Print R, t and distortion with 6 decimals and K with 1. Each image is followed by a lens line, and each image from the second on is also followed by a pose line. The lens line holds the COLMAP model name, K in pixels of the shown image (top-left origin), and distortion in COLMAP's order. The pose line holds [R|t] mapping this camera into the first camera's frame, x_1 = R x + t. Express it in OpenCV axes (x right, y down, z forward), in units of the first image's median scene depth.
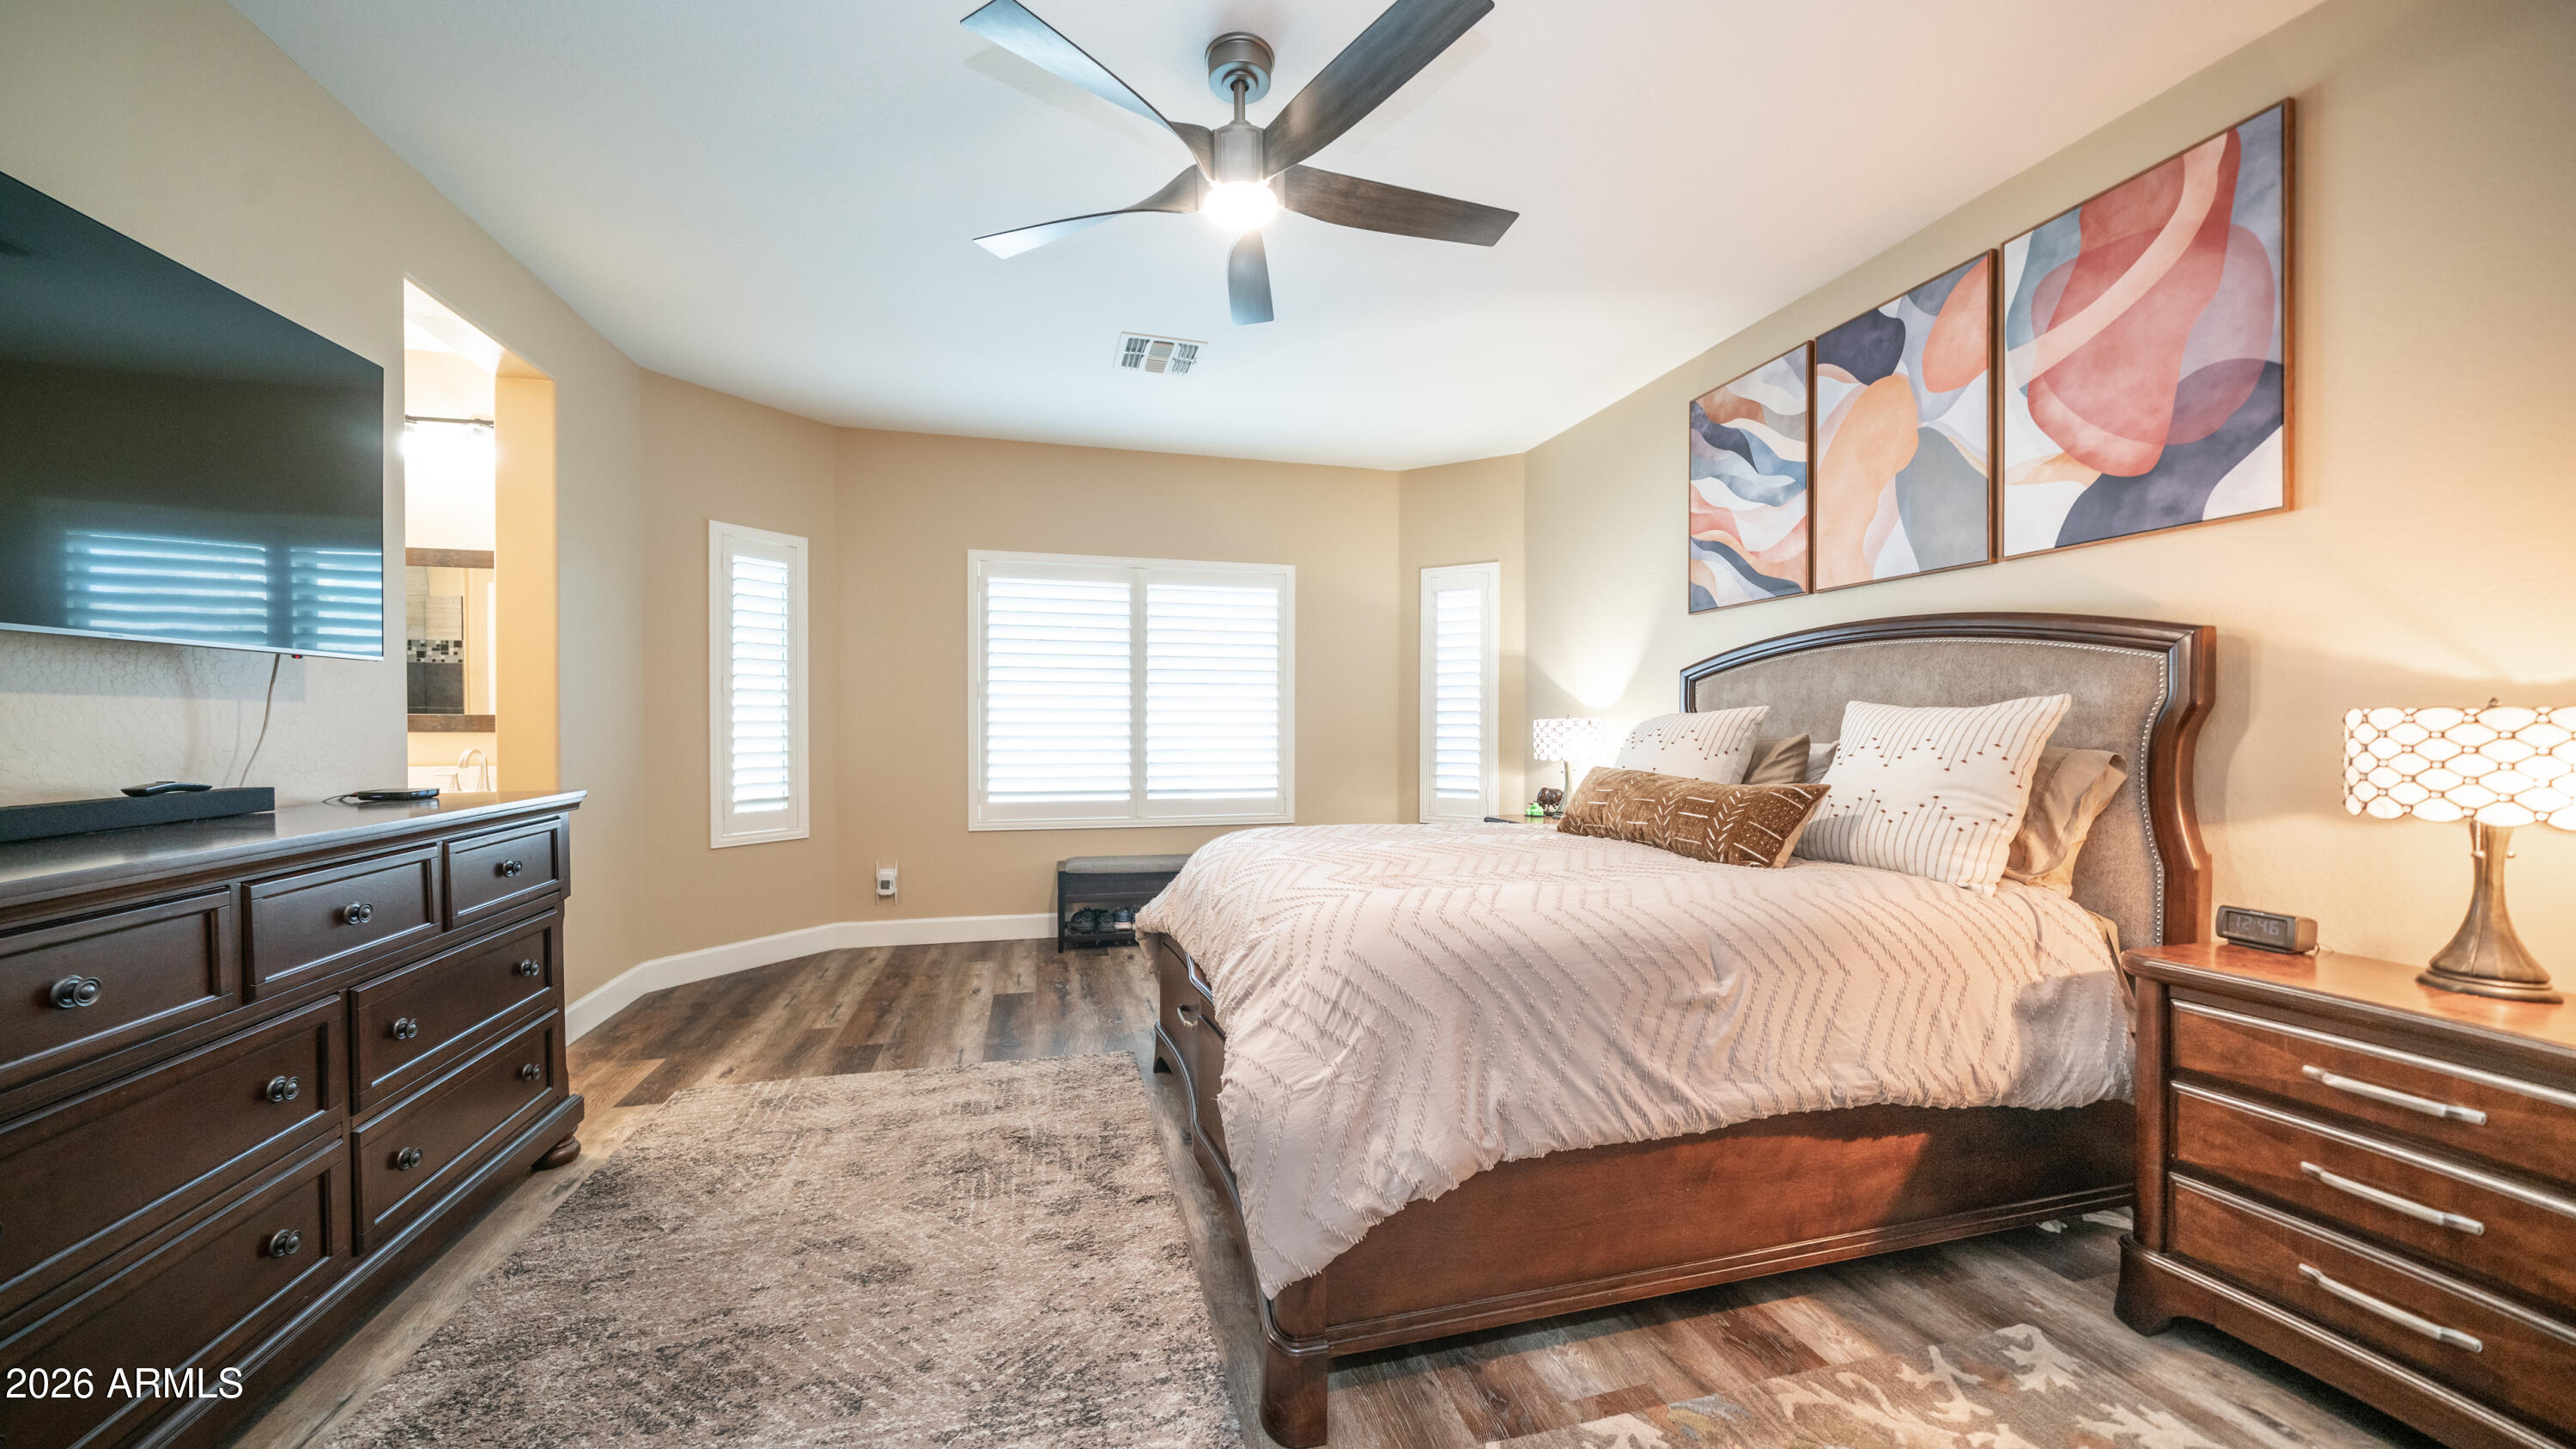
lens RADIAL K [[877.5, 0, 1267.5], [0, 877.5, 733.2], [0, 0, 1]] dist [-0.008600, 0.000285]
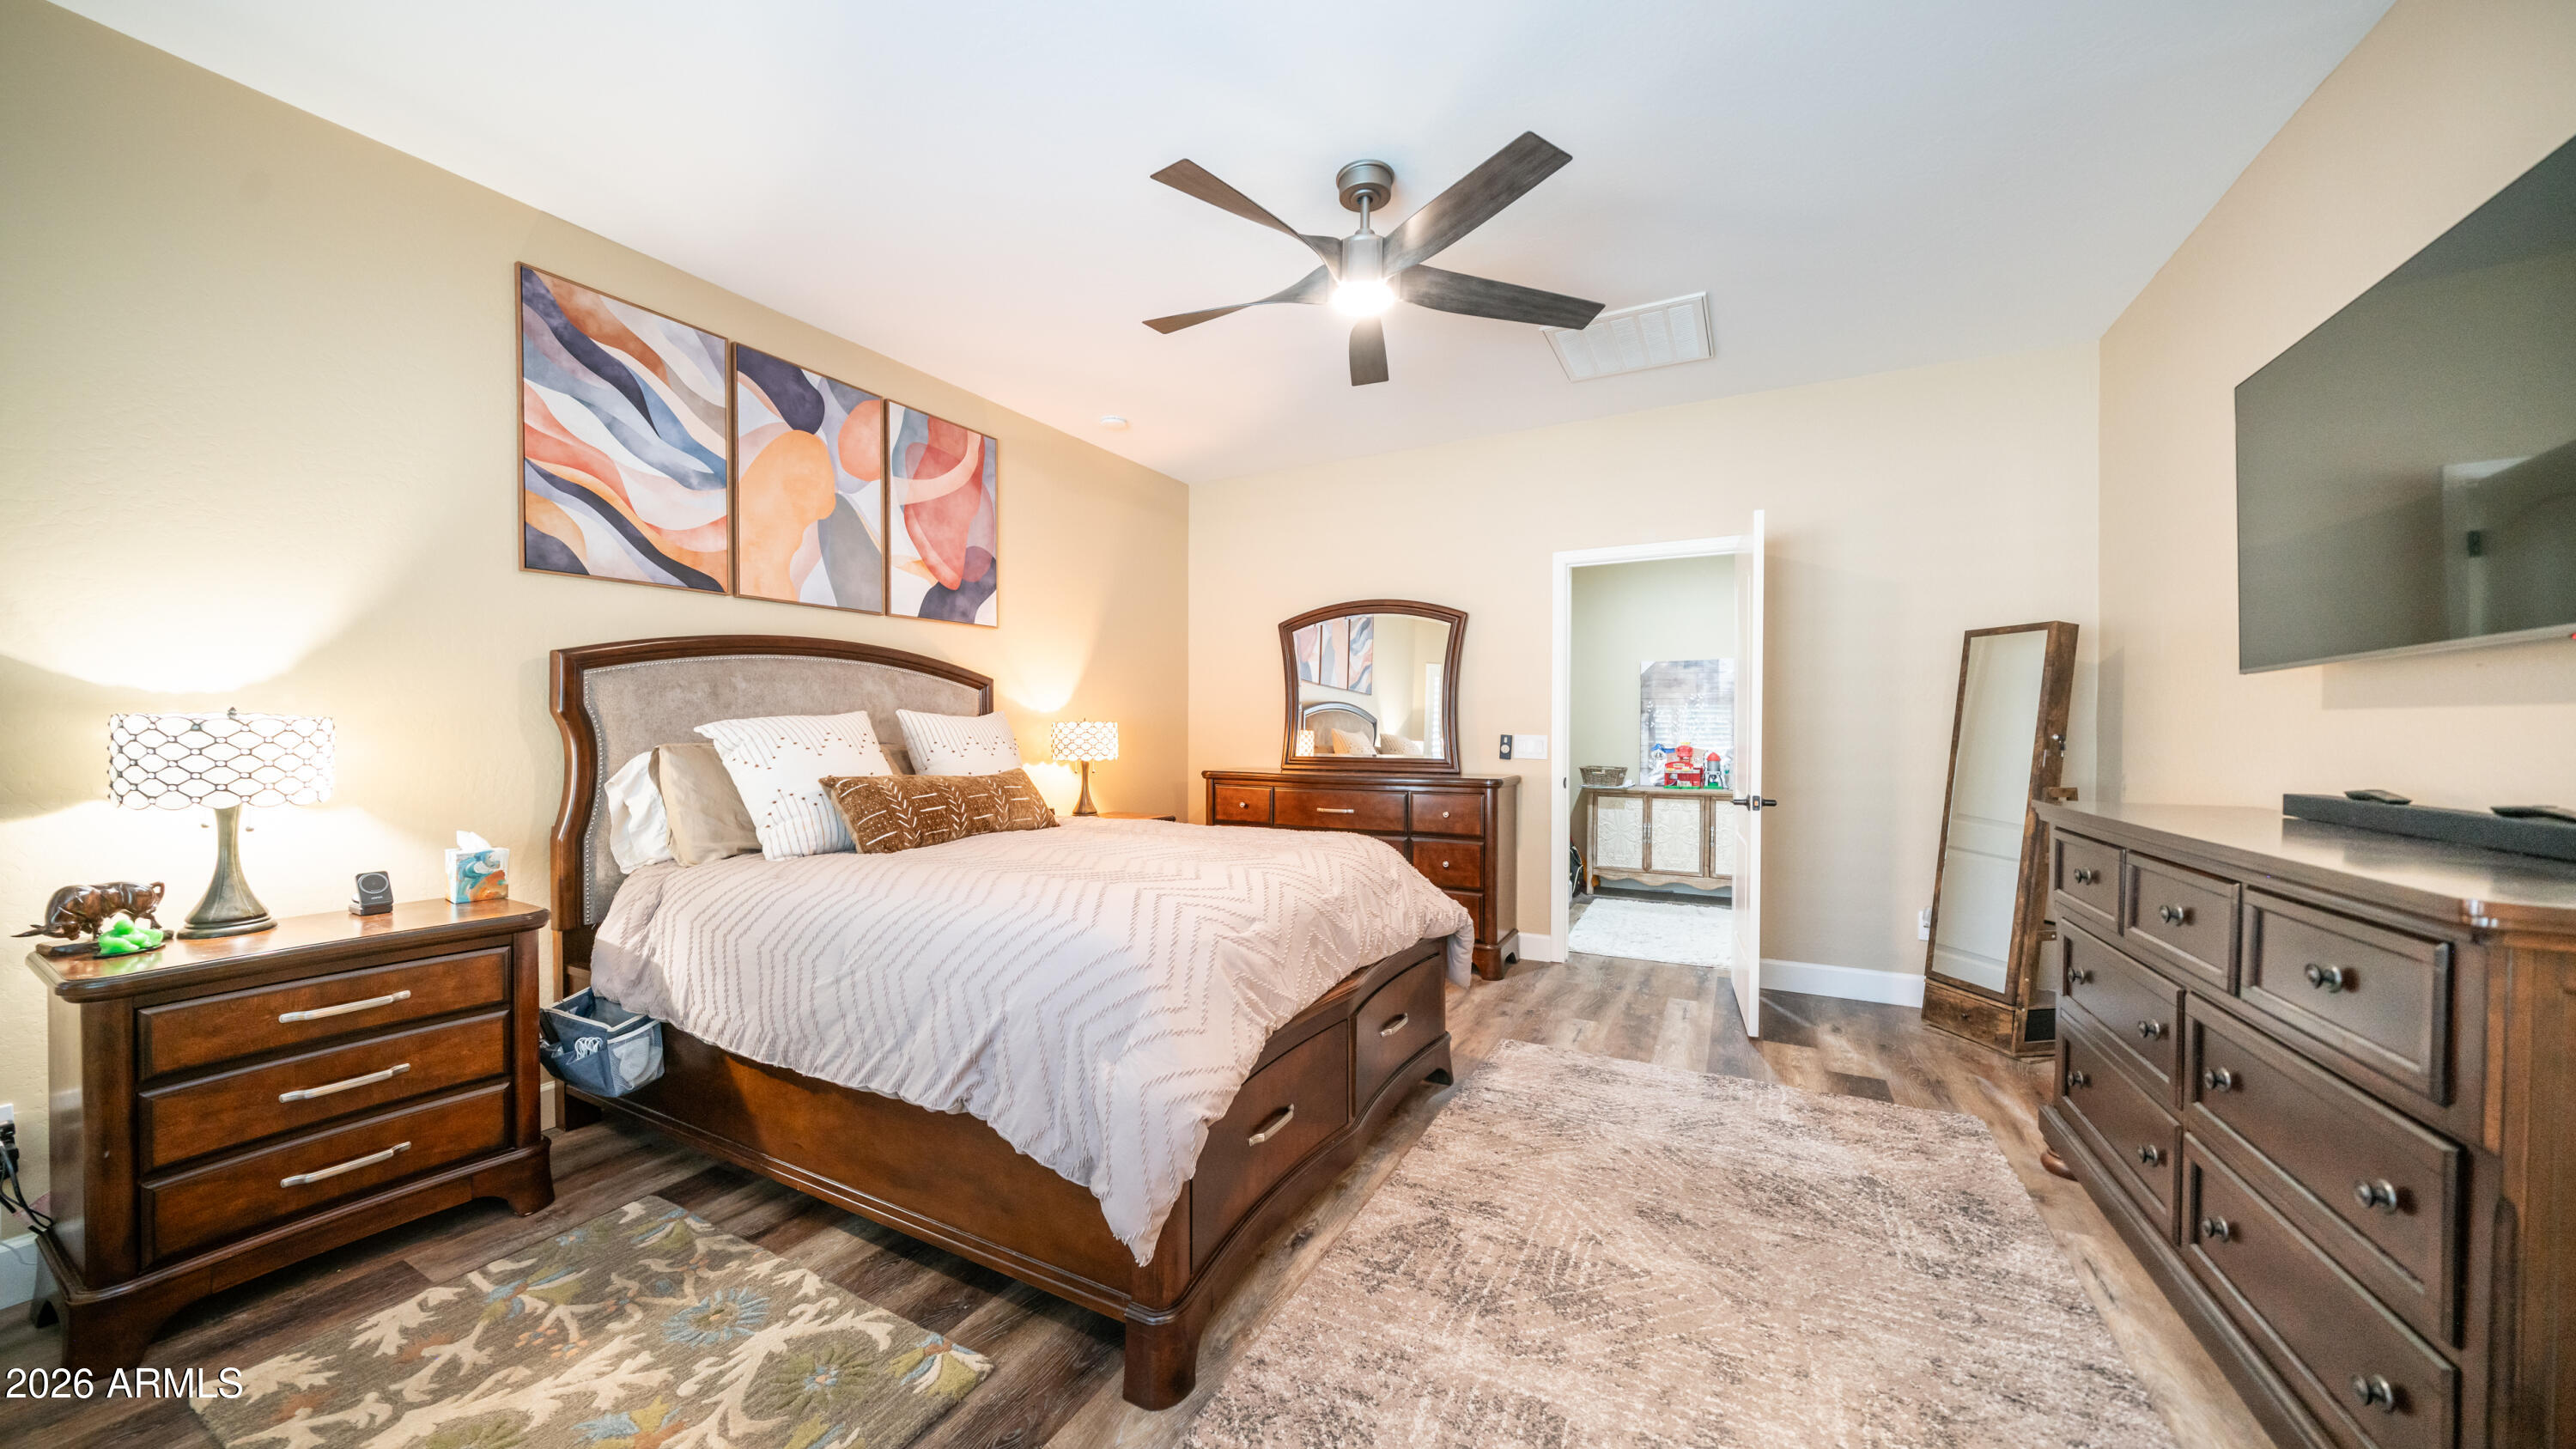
lens RADIAL K [[877.5, 0, 1267.5], [0, 877.5, 733.2], [0, 0, 1]] dist [-0.008600, 0.000285]
pose [[-0.731572, -0.008045, 0.681716, -0.563692], [0.003900, 0.999865, 0.015985, -0.018181], [-0.681753, 0.014353, -0.731442, 1.466893]]
